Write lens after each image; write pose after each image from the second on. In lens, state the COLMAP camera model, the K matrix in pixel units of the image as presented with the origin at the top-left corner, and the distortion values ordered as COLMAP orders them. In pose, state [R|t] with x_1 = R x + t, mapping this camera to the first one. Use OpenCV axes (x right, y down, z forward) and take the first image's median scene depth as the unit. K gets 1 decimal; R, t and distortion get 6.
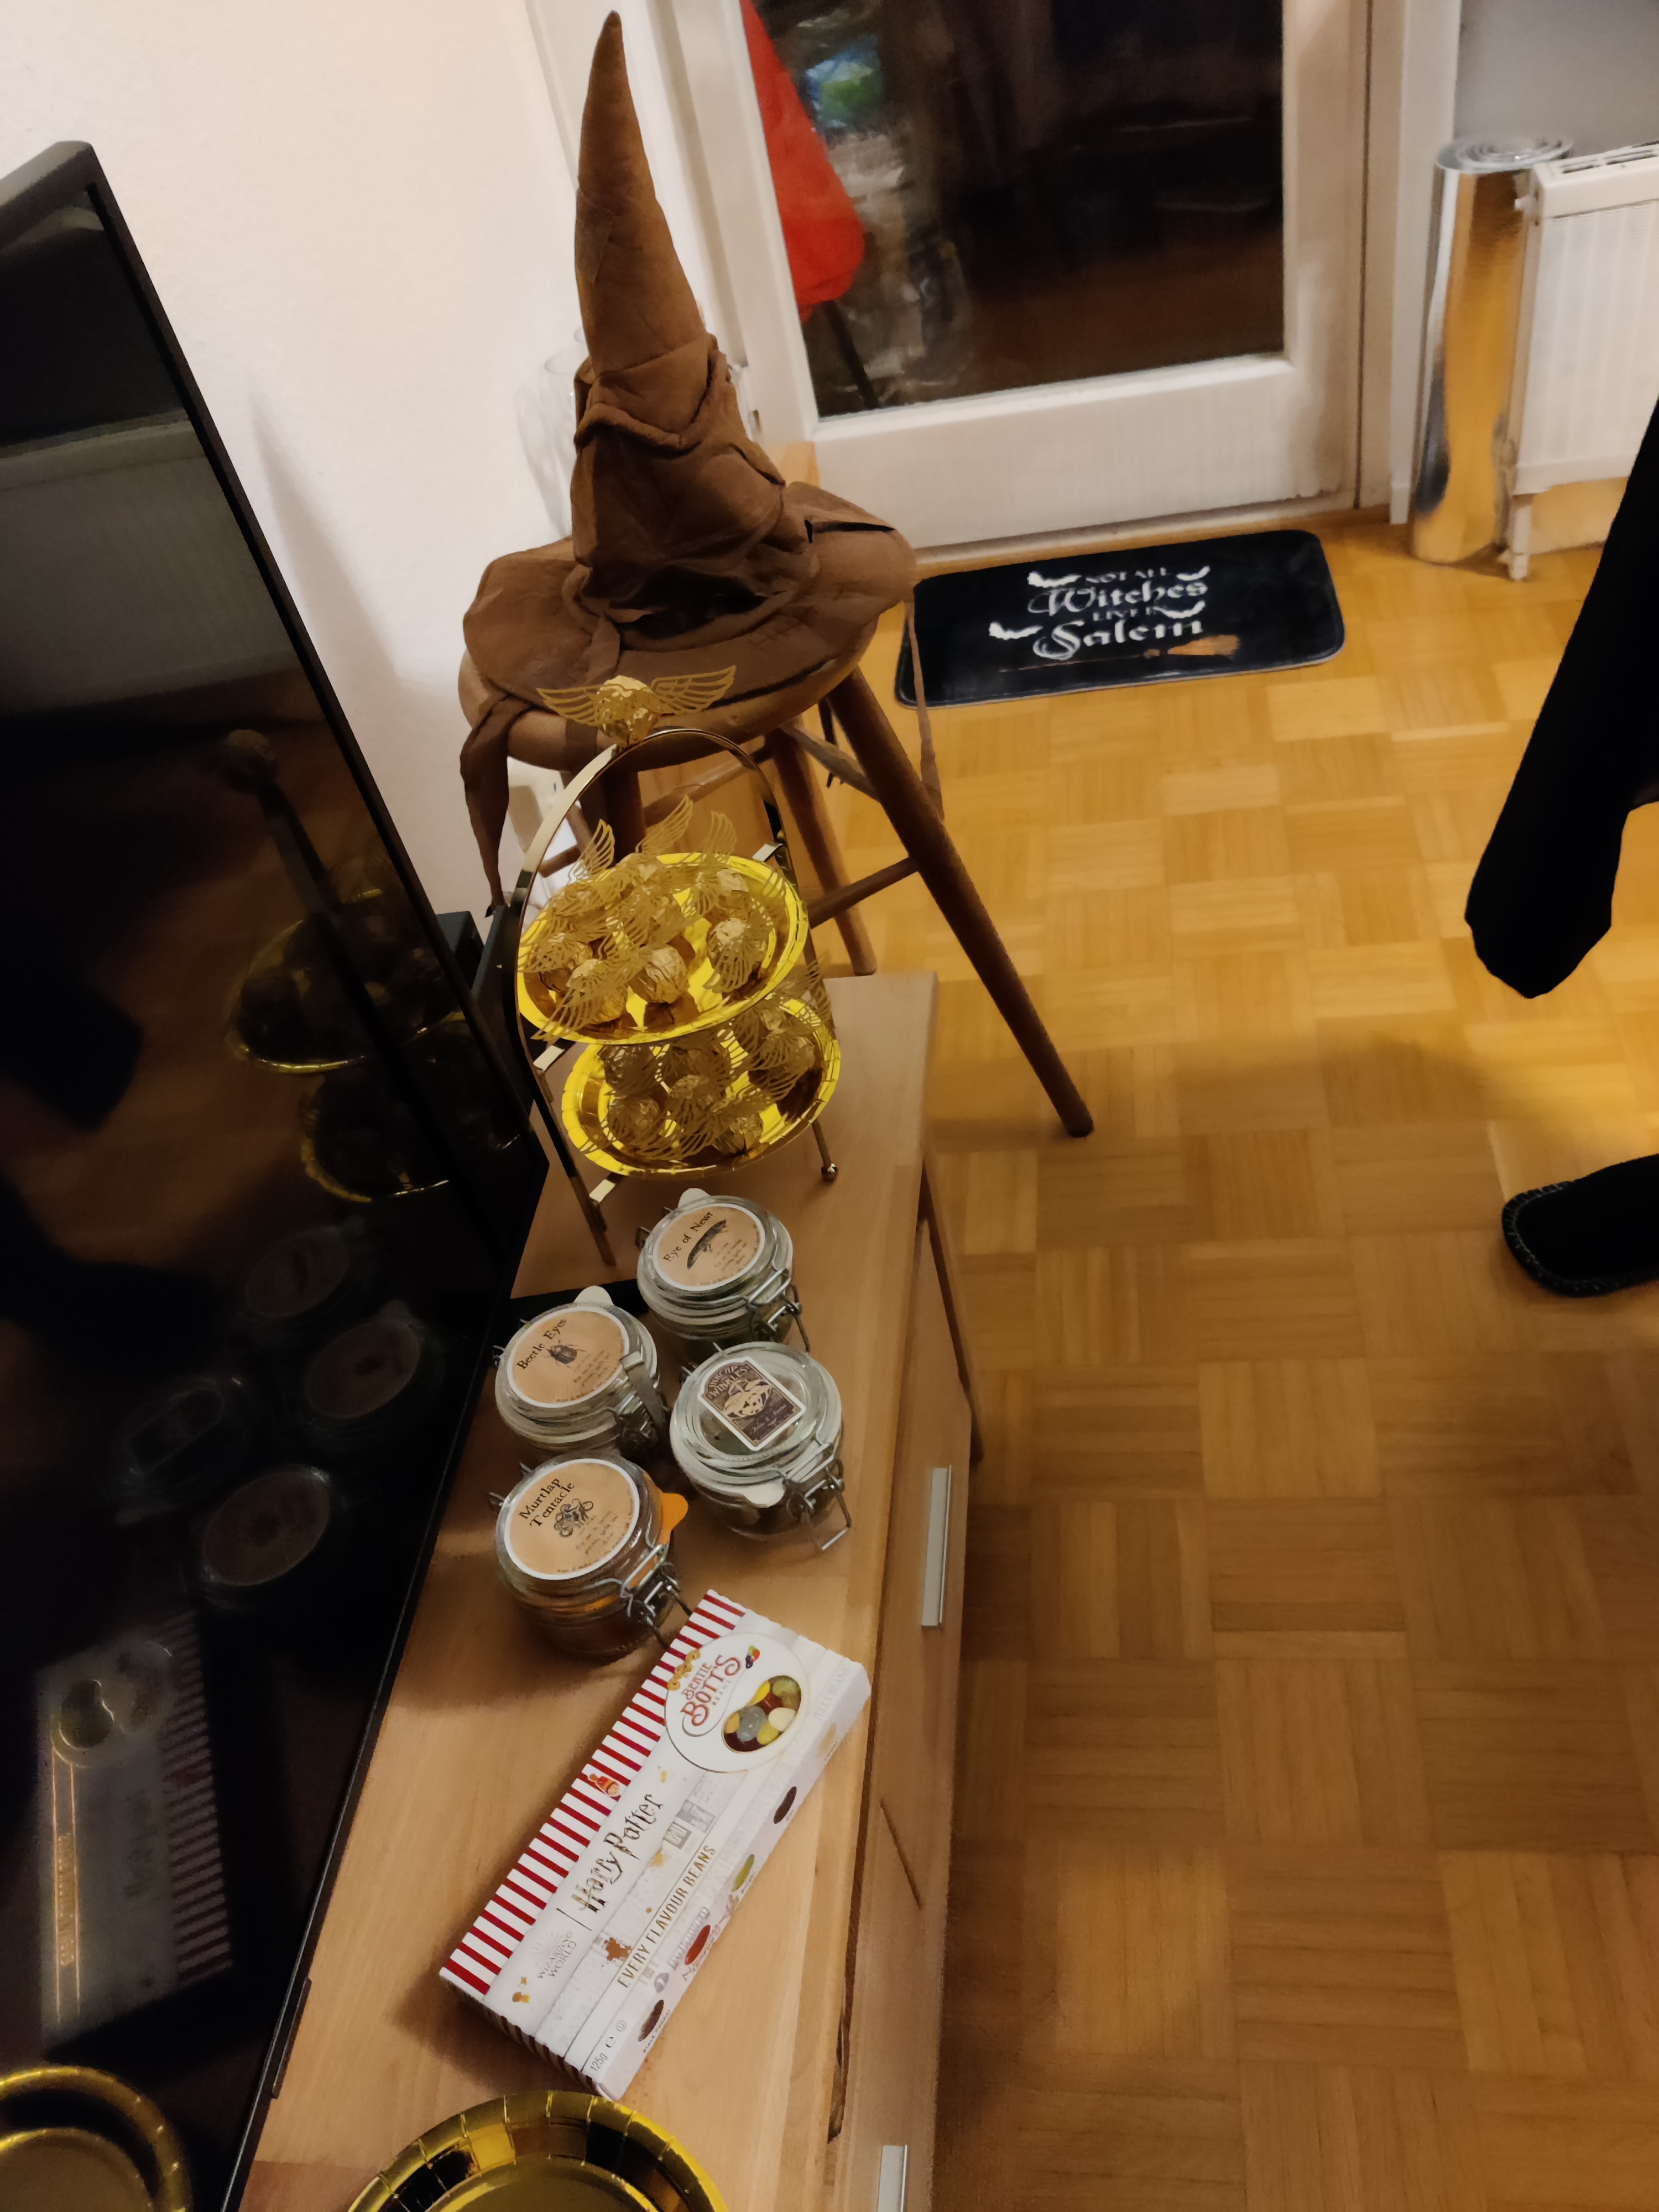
lens RADIAL K [[1805.6, 0, 829.5], [0, 1805.6, 1106.0], [0, 0, 1]] dist [-0.006864, -0.002959]
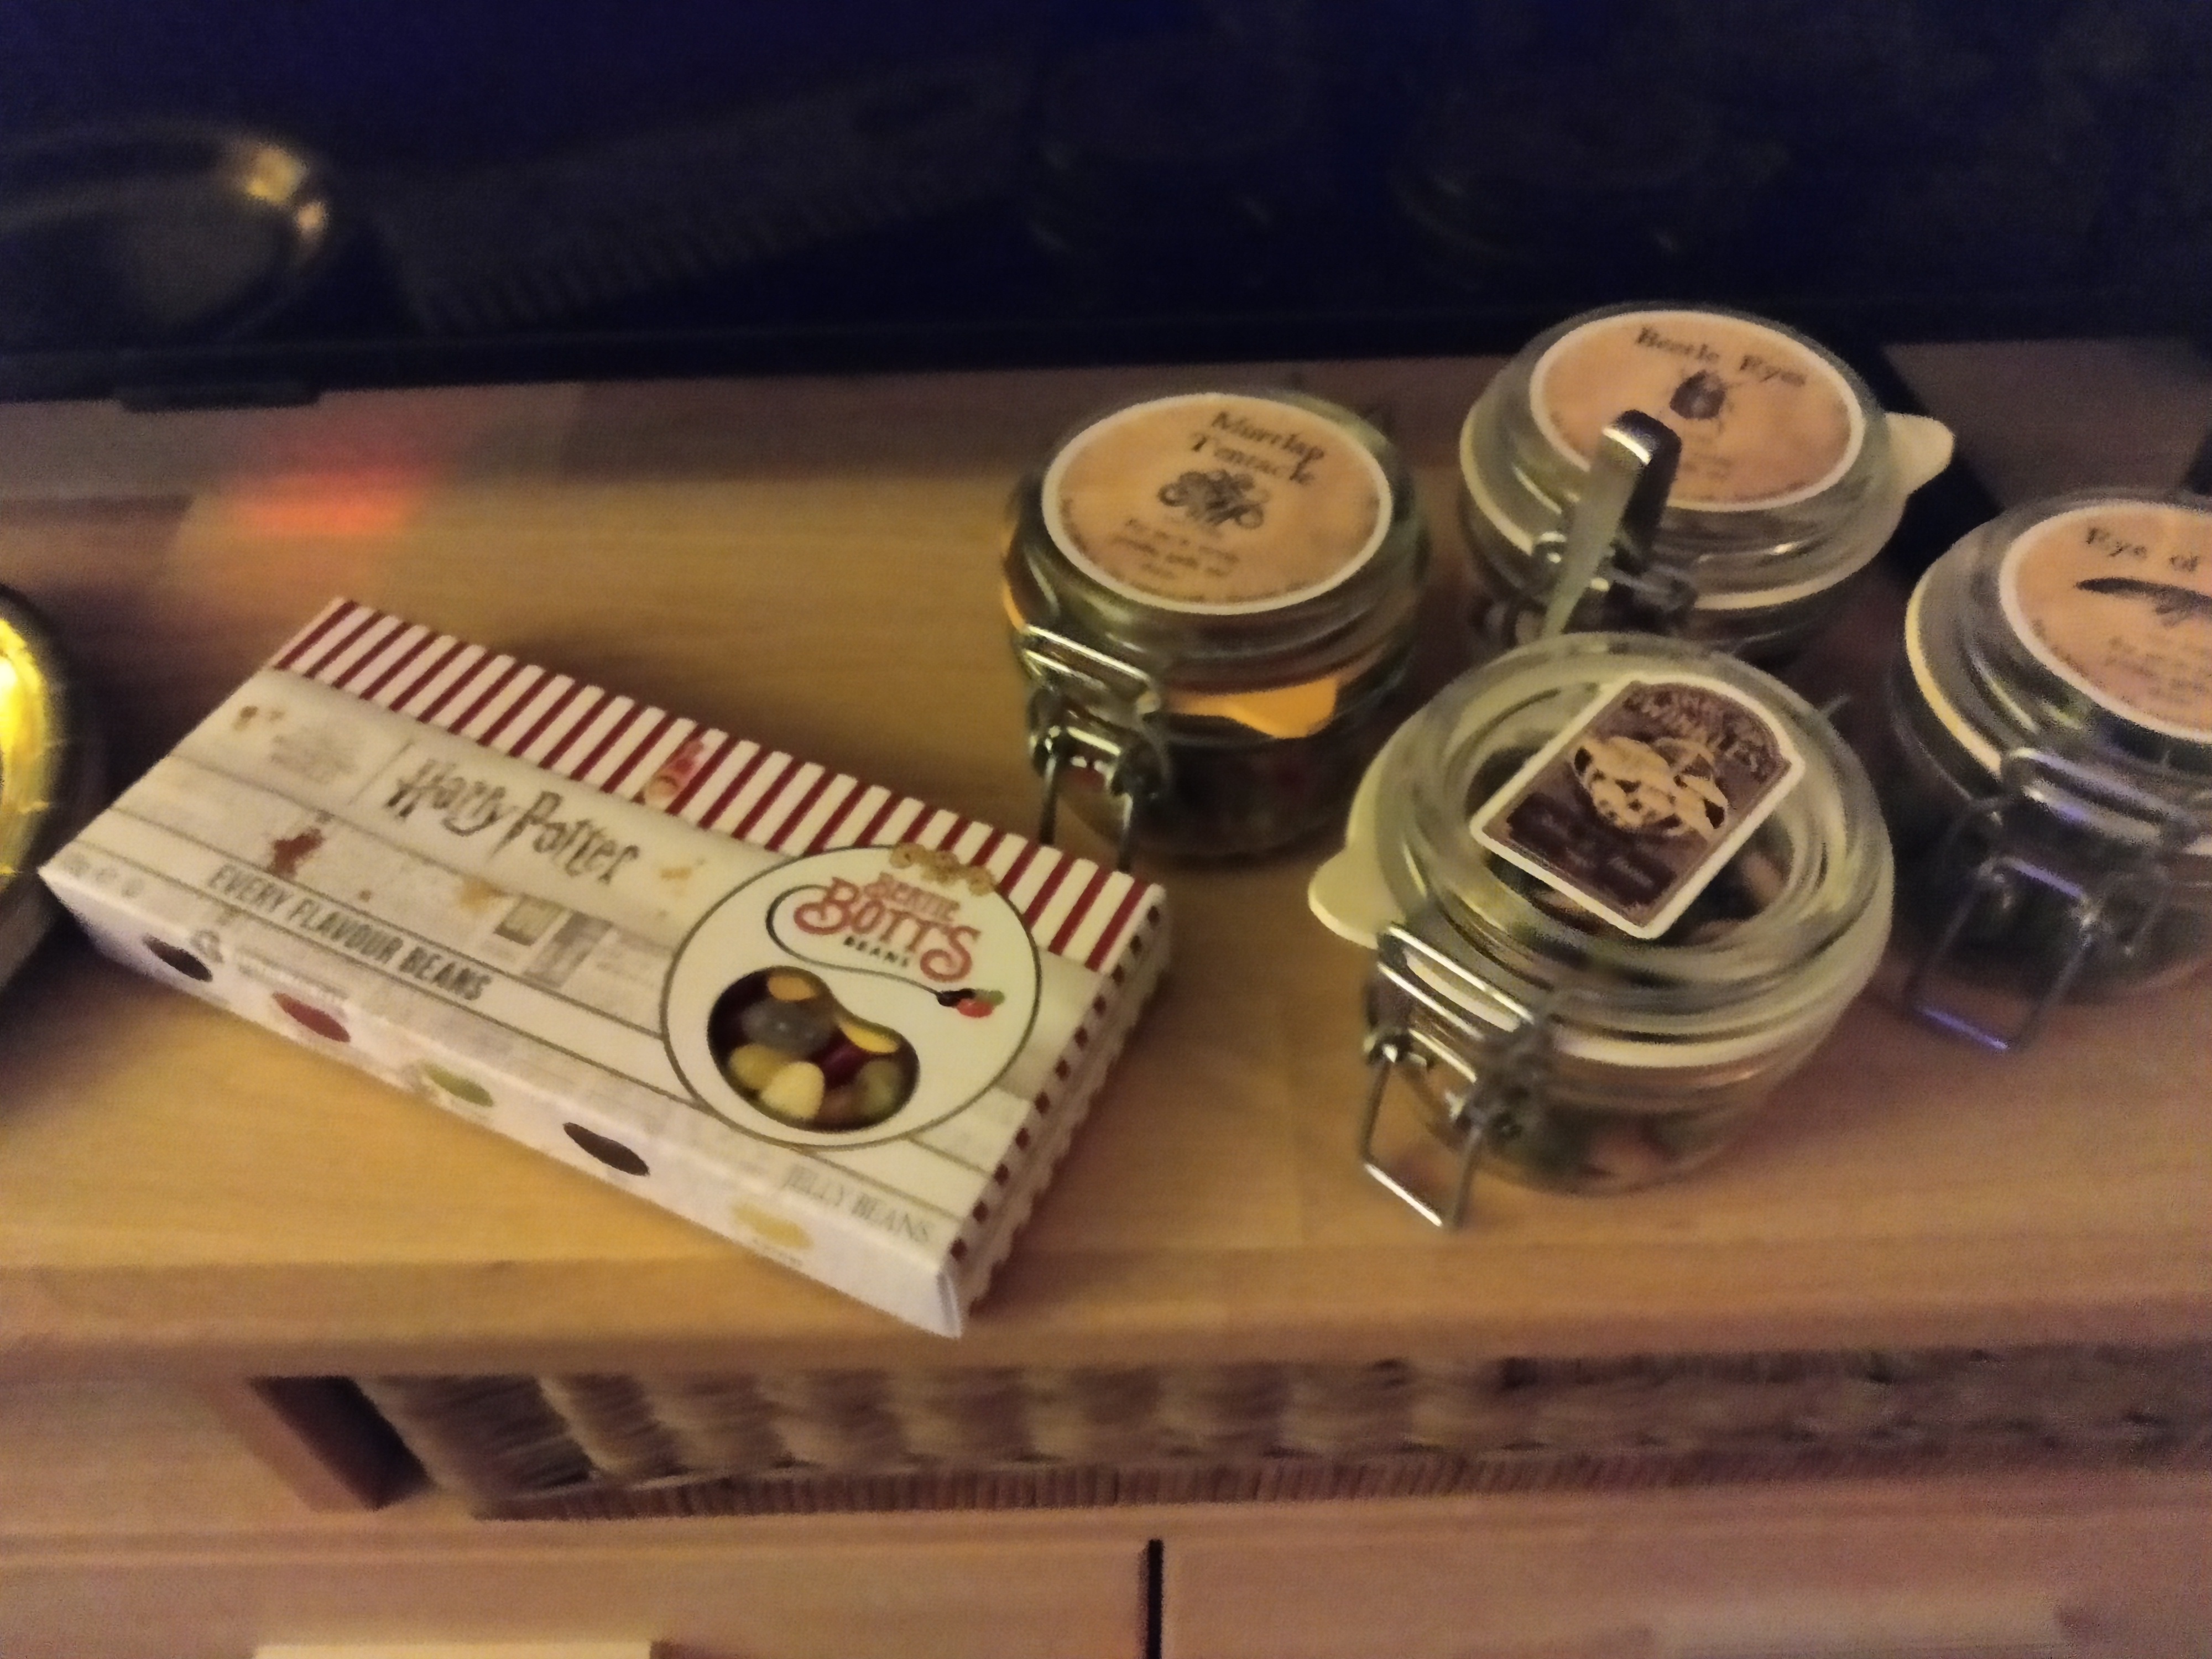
lens RADIAL K [[1805.6, 0, 1106.0], [0, 1805.6, 829.5], [0, 0, 1]] dist [-0.006864, -0.002959]
pose [[0.122545, 0.859488, -0.496249, 0.123209], [-0.675531, 0.438548, 0.592734, 0.038890], [0.727077, 0.262595, 0.634353, 0.772746]]
